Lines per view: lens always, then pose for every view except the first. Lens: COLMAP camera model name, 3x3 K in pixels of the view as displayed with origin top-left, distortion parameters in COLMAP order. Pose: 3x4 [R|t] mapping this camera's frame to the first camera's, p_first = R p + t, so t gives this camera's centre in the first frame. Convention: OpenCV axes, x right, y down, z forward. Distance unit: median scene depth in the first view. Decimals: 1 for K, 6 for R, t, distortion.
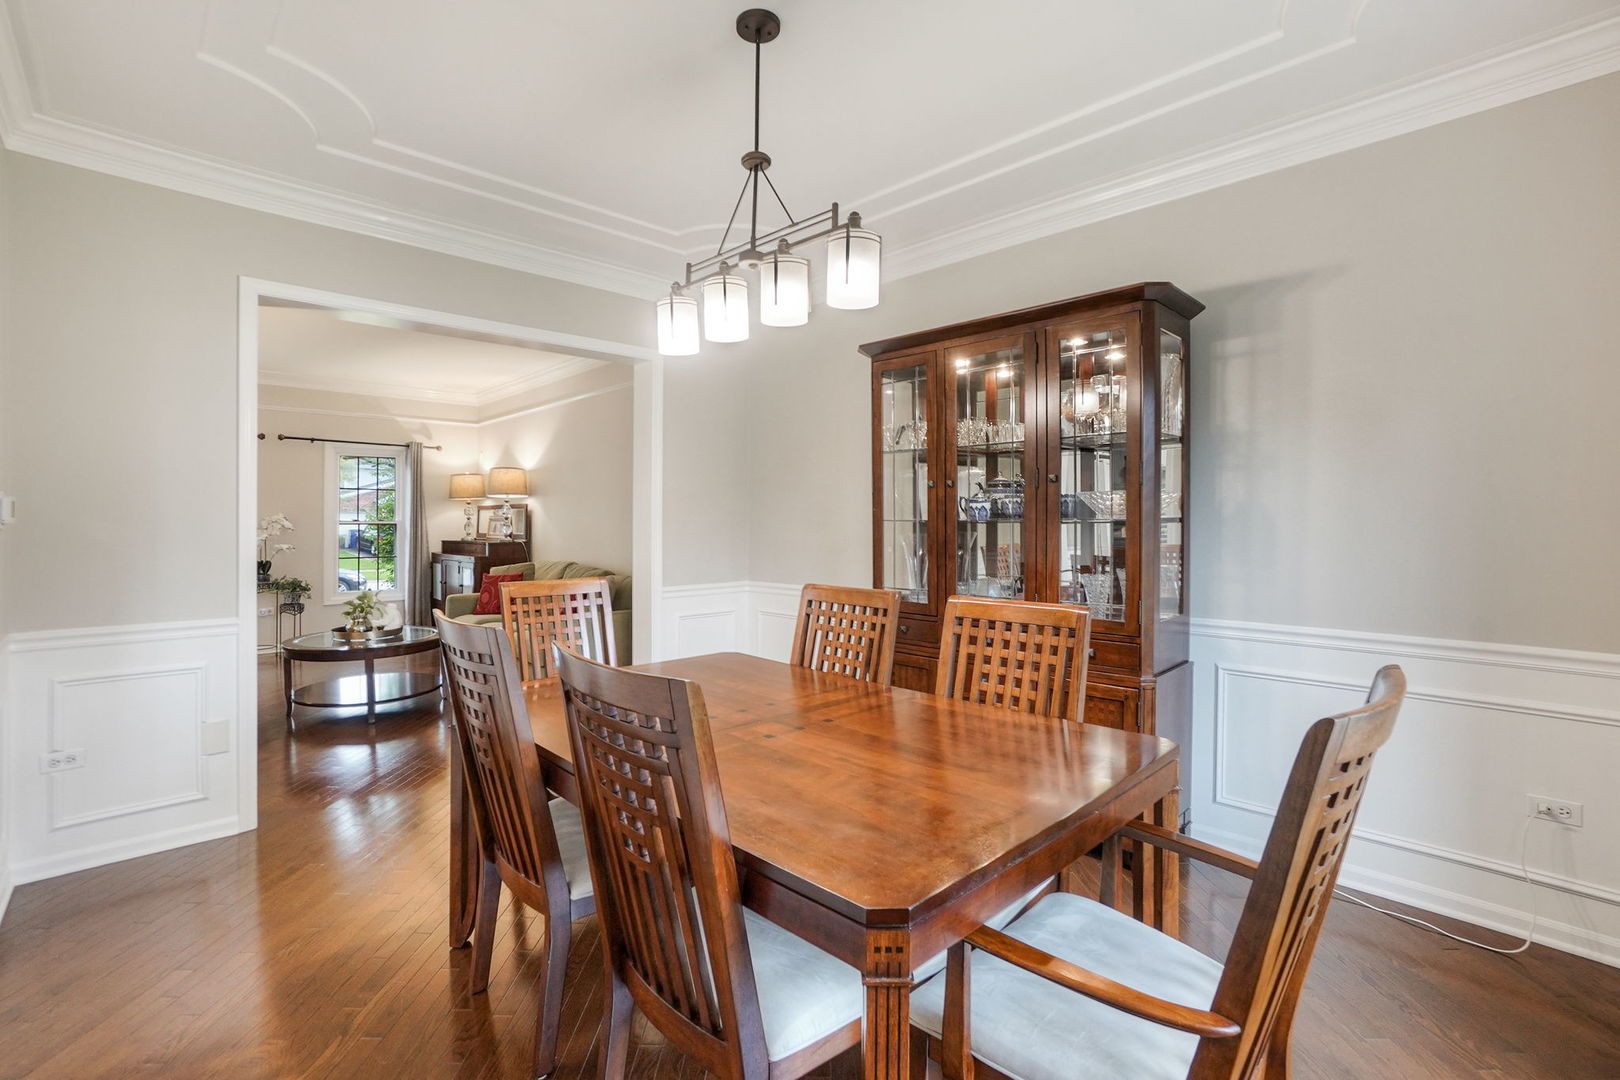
lens RADIAL K [[743.1, 0, 807.1], [0, 743.1, 533.3], [0, 0, 1]] dist [-0.039432, 0.001219]
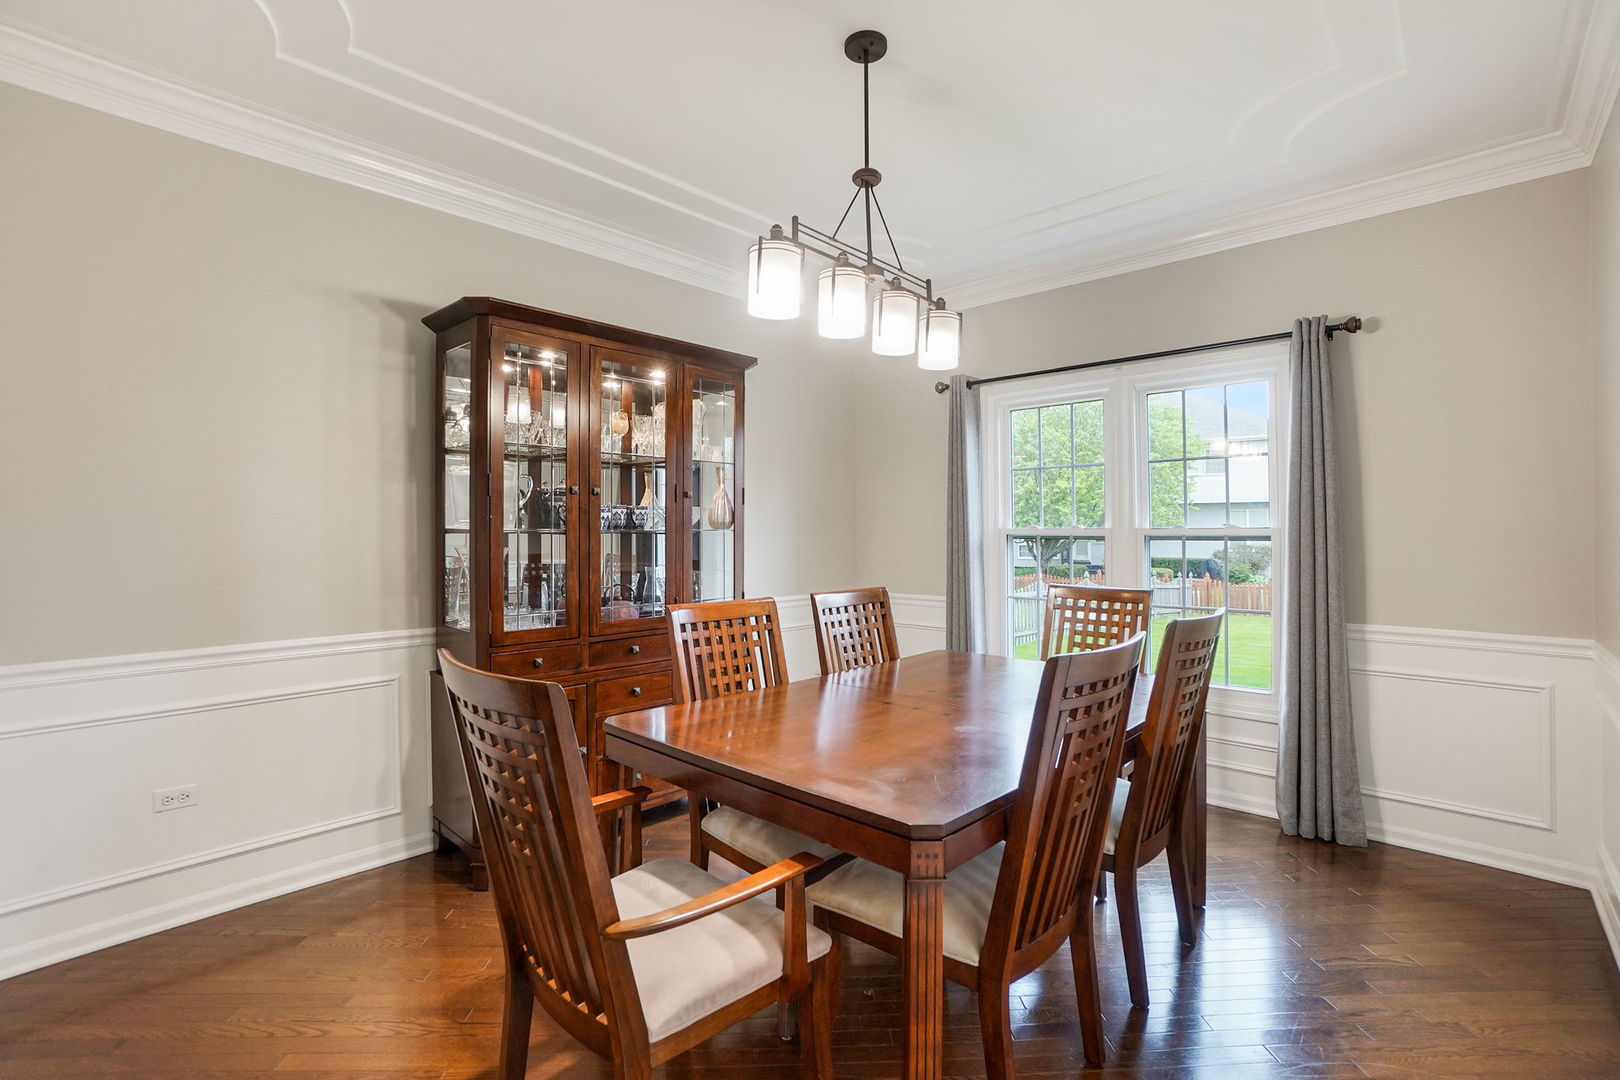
lens RADIAL K [[743.1, 0, 804.7], [0, 743.1, 536.7], [0, 0, 1]] dist [-0.039432, 0.001219]
pose [[-0.034858, 0.004428, 0.999382, -0.981994], [0.004409, 0.999981, -0.004277, -0.004458], [-0.999383, 0.004257, -0.034877, 1.020373]]
